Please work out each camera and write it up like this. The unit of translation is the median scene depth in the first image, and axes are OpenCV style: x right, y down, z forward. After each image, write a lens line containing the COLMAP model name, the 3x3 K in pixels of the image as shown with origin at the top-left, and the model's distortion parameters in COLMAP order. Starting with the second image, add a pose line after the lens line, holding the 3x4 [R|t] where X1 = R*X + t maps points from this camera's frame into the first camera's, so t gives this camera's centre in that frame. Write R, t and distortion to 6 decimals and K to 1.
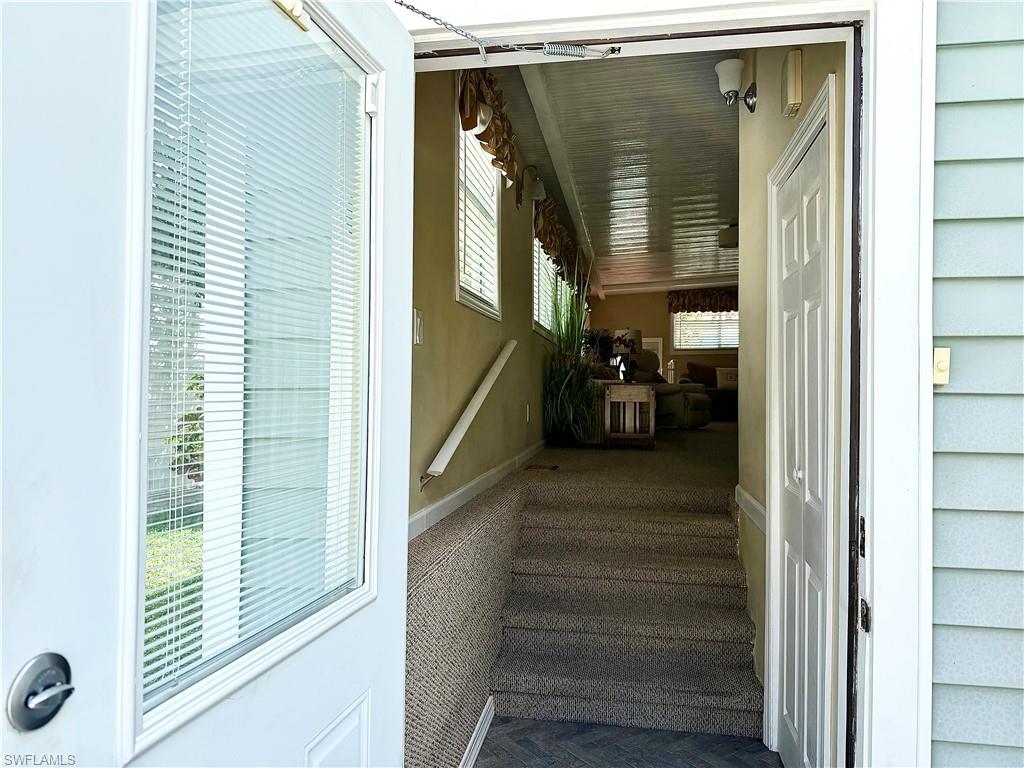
lens RADIAL K [[724.0, 0, 510.4], [0, 724.0, 388.5], [0, 0, 1]] dist [0.076164, -0.111121]
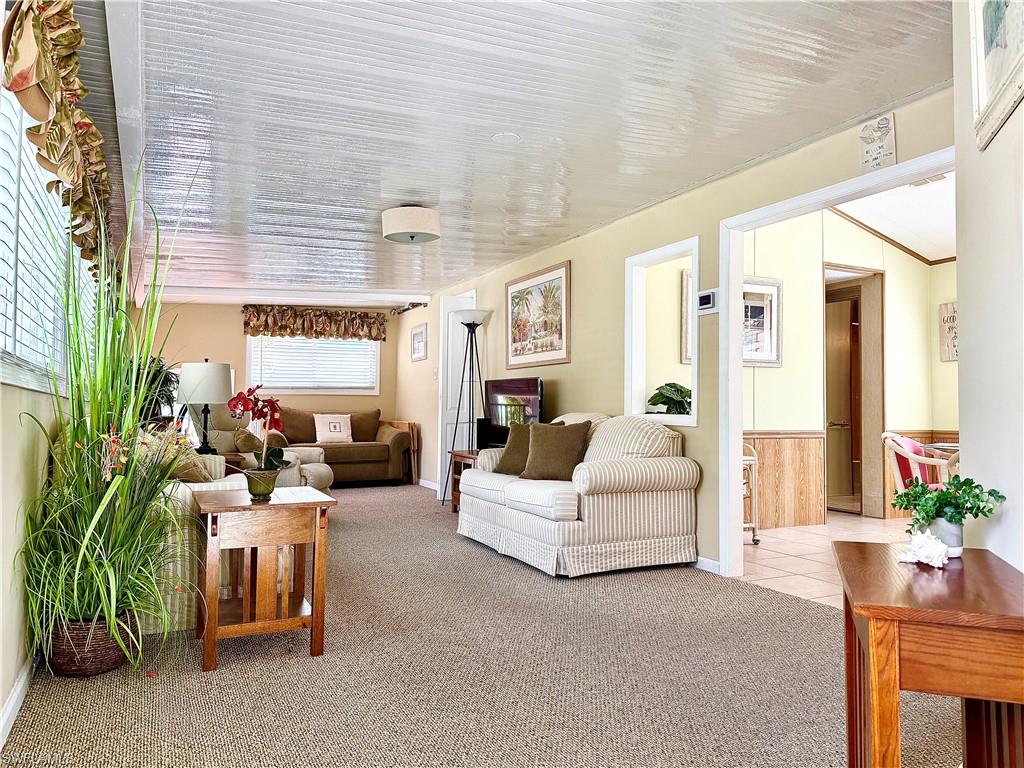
lens RADIAL K [[724.0, 0, 510.4], [0, 724.0, 388.5], [0, 0, 1]] dist [0.076164, -0.111121]
pose [[0.814695, 0.021708, 0.579483, 0.027287], [-0.003787, 0.999477, -0.032117, -0.057057], [-0.579877, 0.023971, 0.814351, 0.521982]]
